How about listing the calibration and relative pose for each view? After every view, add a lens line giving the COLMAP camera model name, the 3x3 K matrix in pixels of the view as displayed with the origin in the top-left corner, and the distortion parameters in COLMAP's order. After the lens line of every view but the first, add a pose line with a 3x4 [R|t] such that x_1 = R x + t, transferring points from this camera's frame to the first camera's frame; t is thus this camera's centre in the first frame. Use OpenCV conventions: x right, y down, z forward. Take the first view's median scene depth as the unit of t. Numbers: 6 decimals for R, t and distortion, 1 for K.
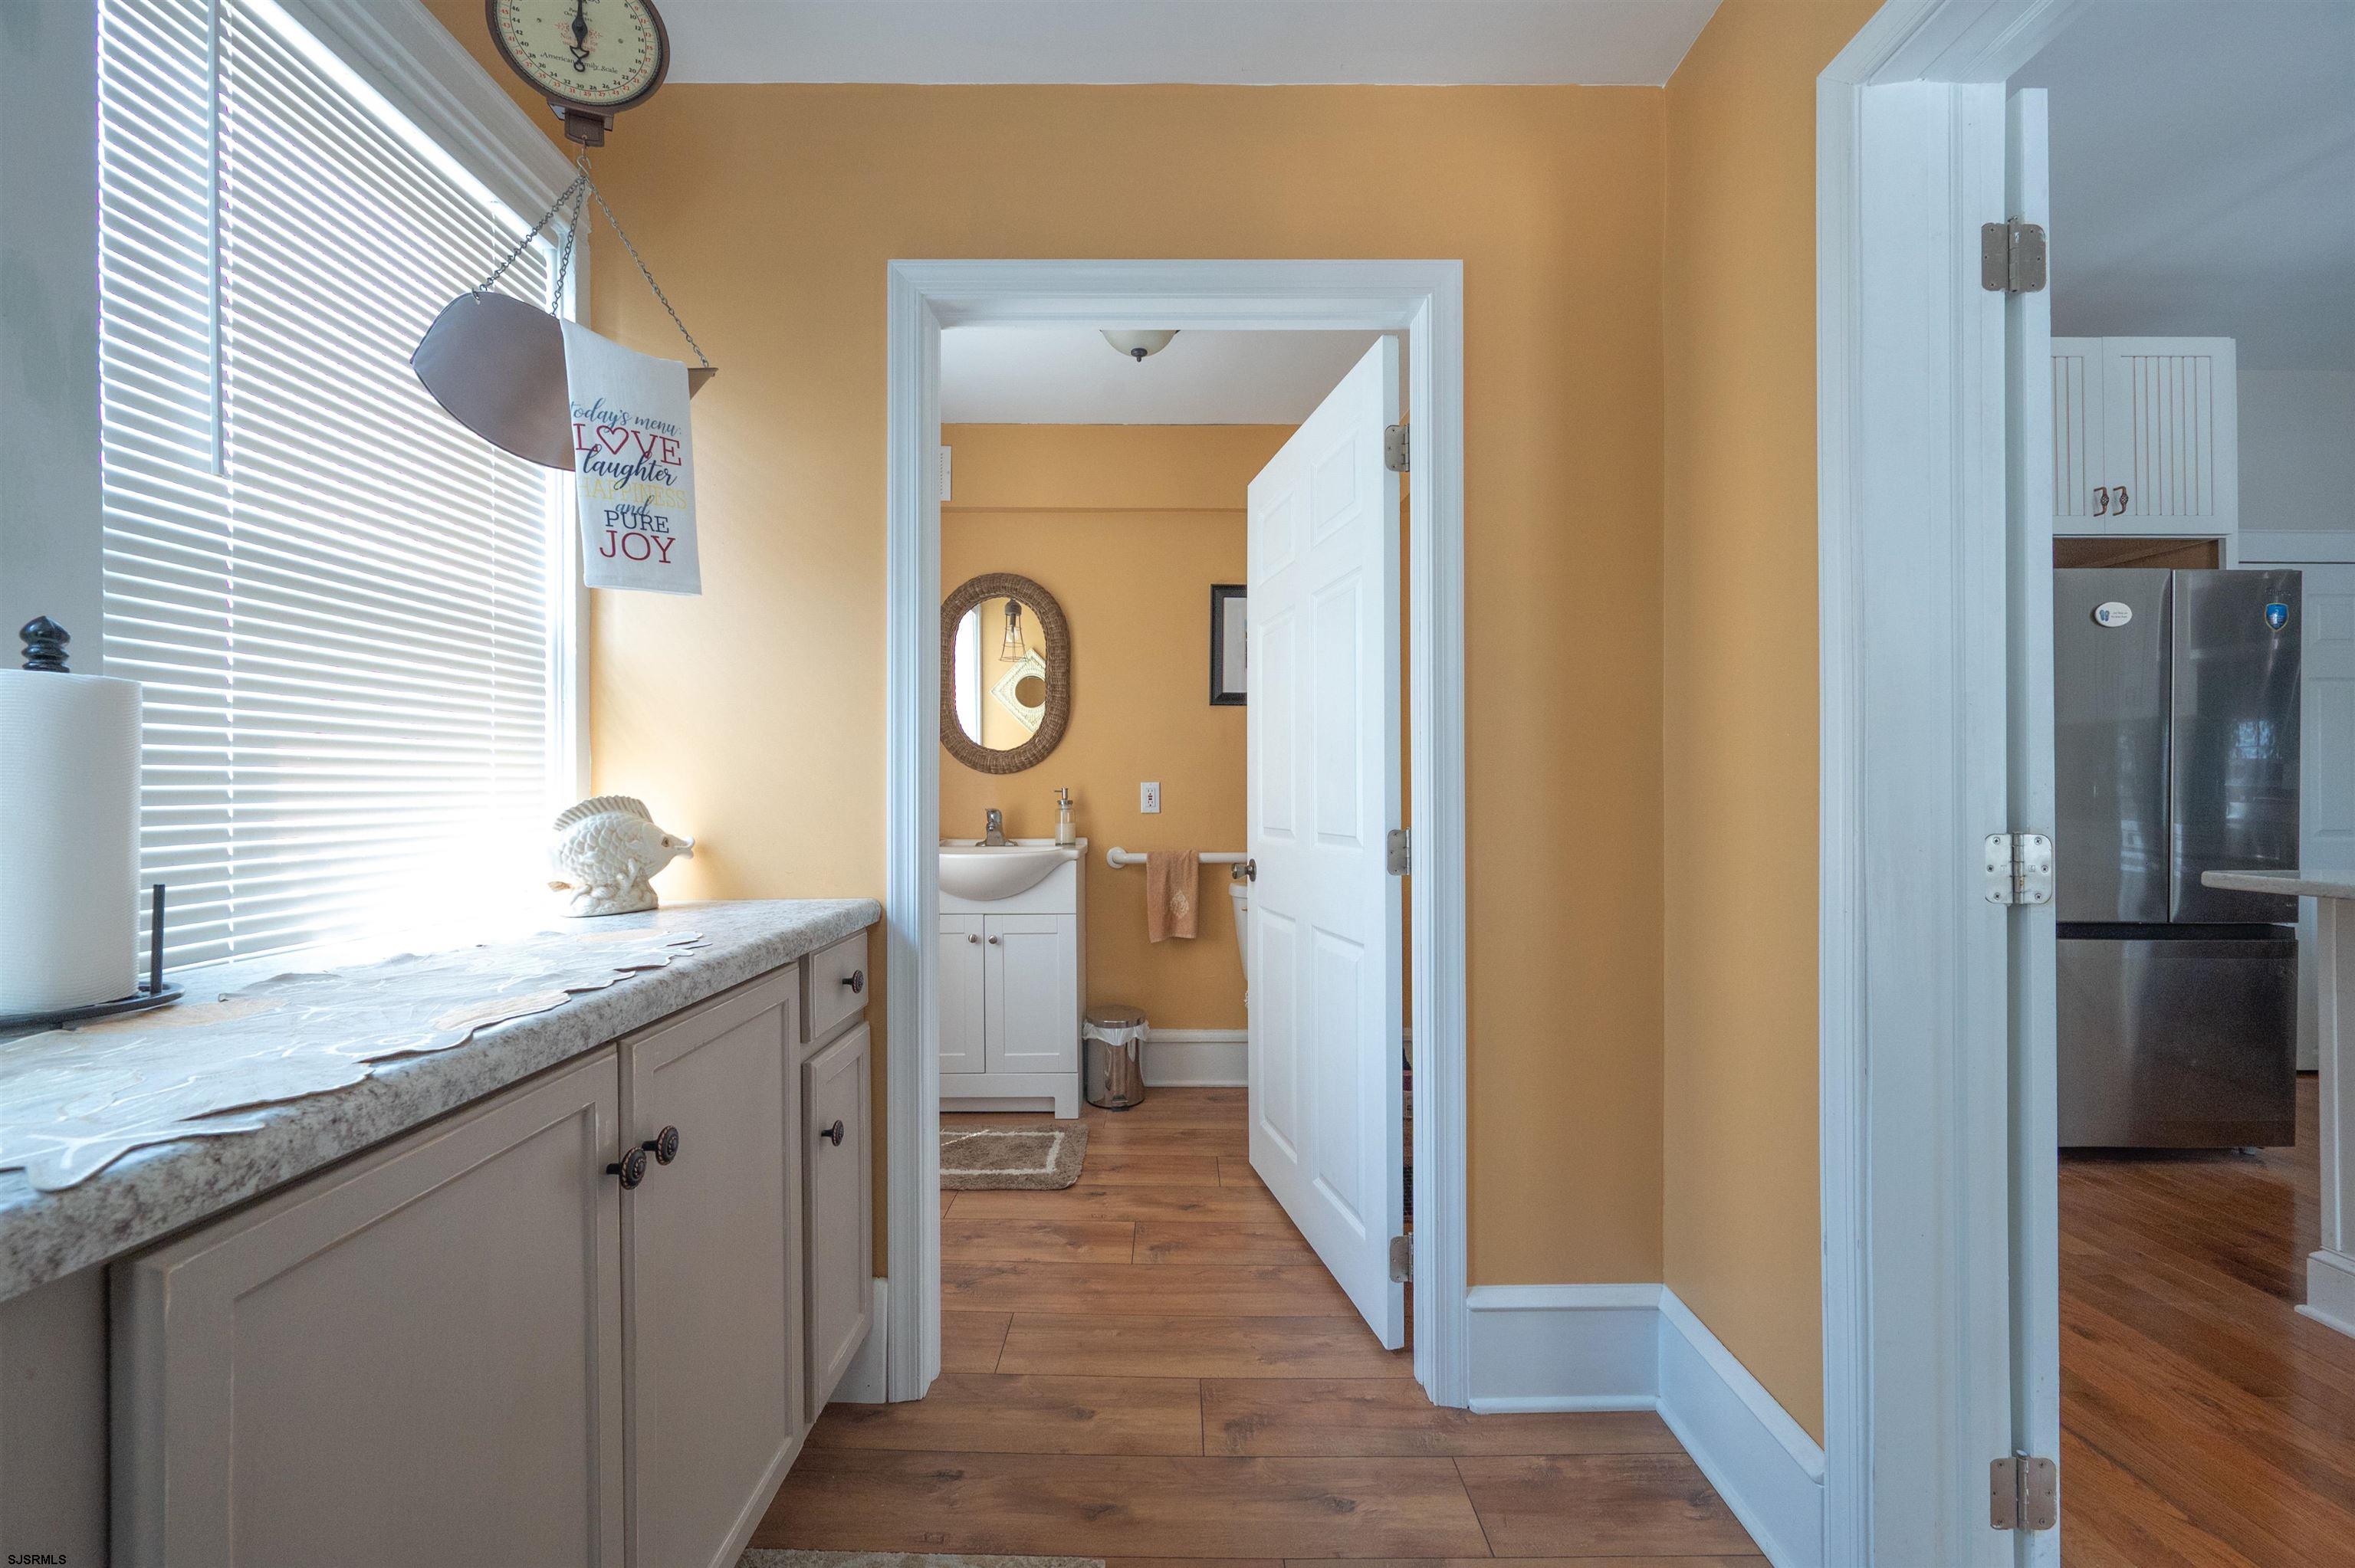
lens RADIAL K [[924.0, 0, 1180.4], [0, 924.0, 787.0], [0, 0, 1]] dist [0.000005, -0.000101]
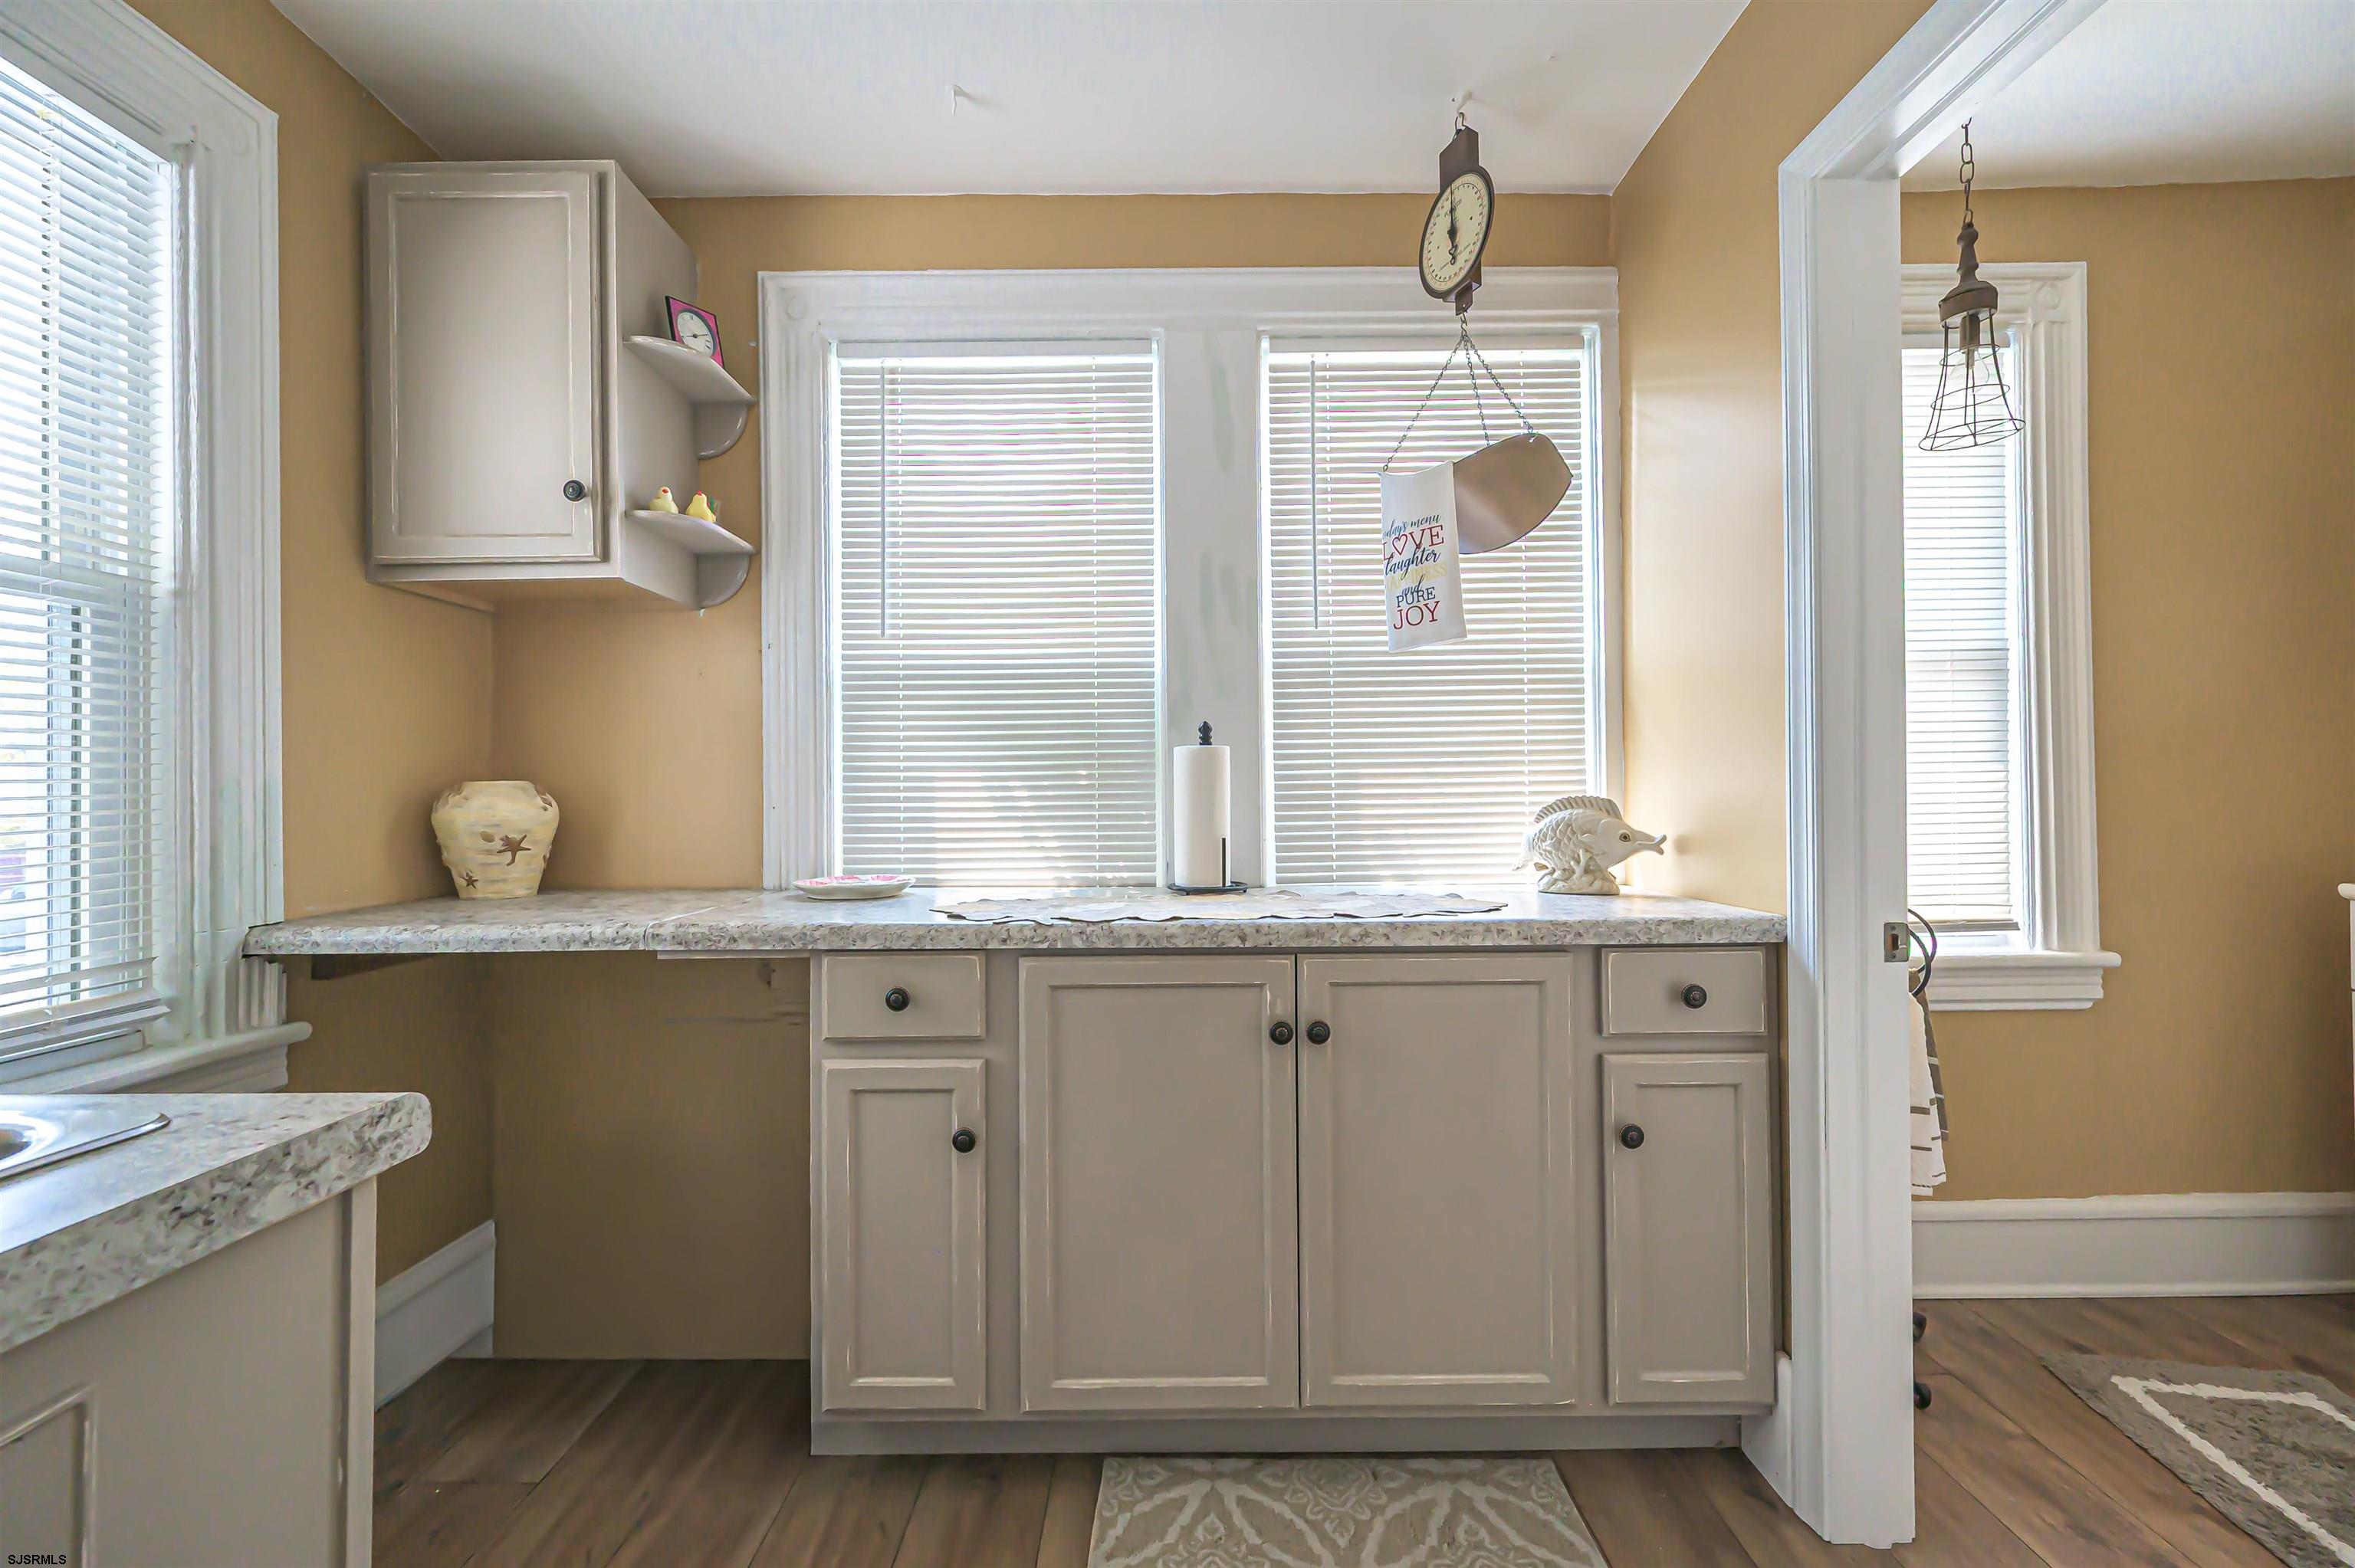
lens RADIAL K [[924.0, 0, 1175.7], [0, 924.0, 786.5], [0, 0, 1]] dist [0.000005, -0.000101]
pose [[-0.002599, -0.006144, -0.999978, 0.277773], [0.014985, 0.999869, -0.006182, -0.001250], [0.999884, -0.015001, -0.002506, 0.228957]]
